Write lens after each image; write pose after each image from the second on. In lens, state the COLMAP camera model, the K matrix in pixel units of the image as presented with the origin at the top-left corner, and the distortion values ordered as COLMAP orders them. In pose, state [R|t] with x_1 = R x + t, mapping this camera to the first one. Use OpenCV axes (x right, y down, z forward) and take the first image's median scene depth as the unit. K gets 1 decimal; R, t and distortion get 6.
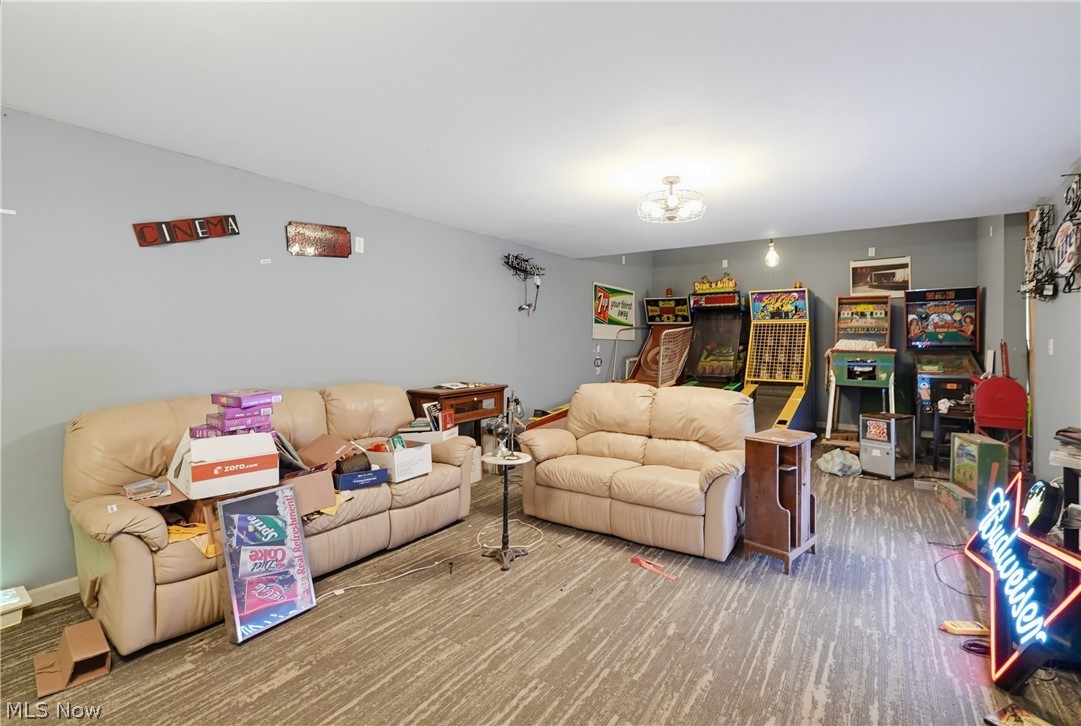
lens RADIAL K [[488.3, 0, 538.5], [0, 488.3, 353.2], [0, 0, 1]] dist [-0.004223, 0.000901]
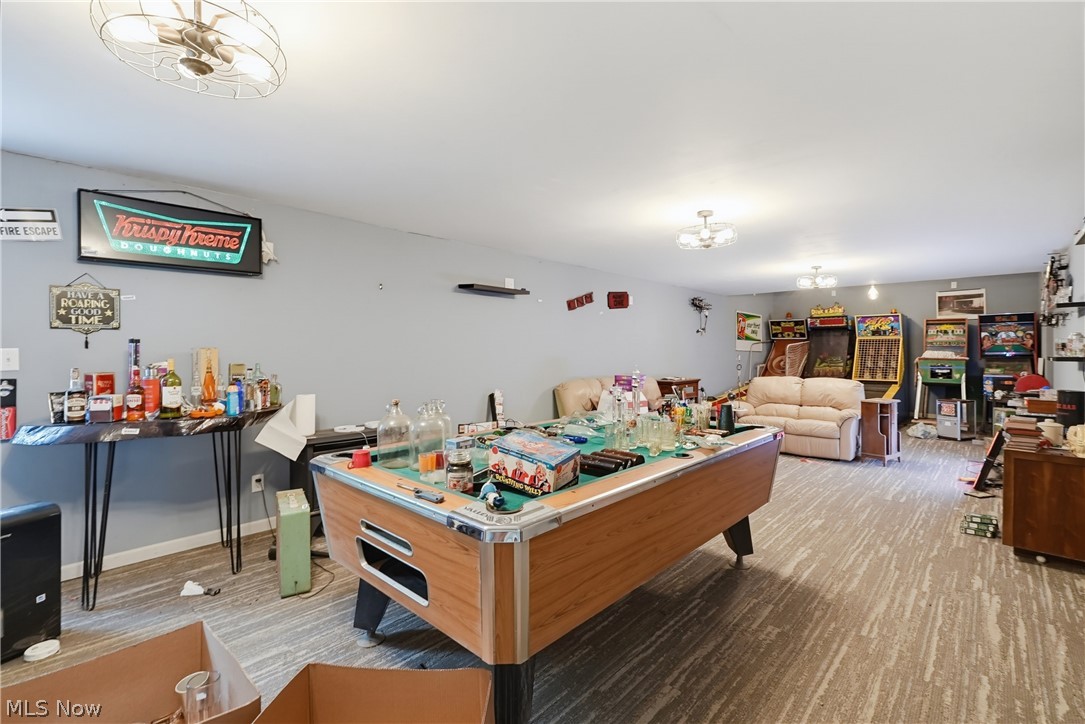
lens RADIAL K [[490.1, 0, 540.5], [0, 490.1, 352.1], [0, 0, 1]] dist [-0.004223, 0.000901]
pose [[0.989167, -0.001267, -0.146792, -0.266397], [-0.002177, 0.999726, -0.023301, 0.011187], [0.146781, 0.023368, 0.988893, -0.541895]]
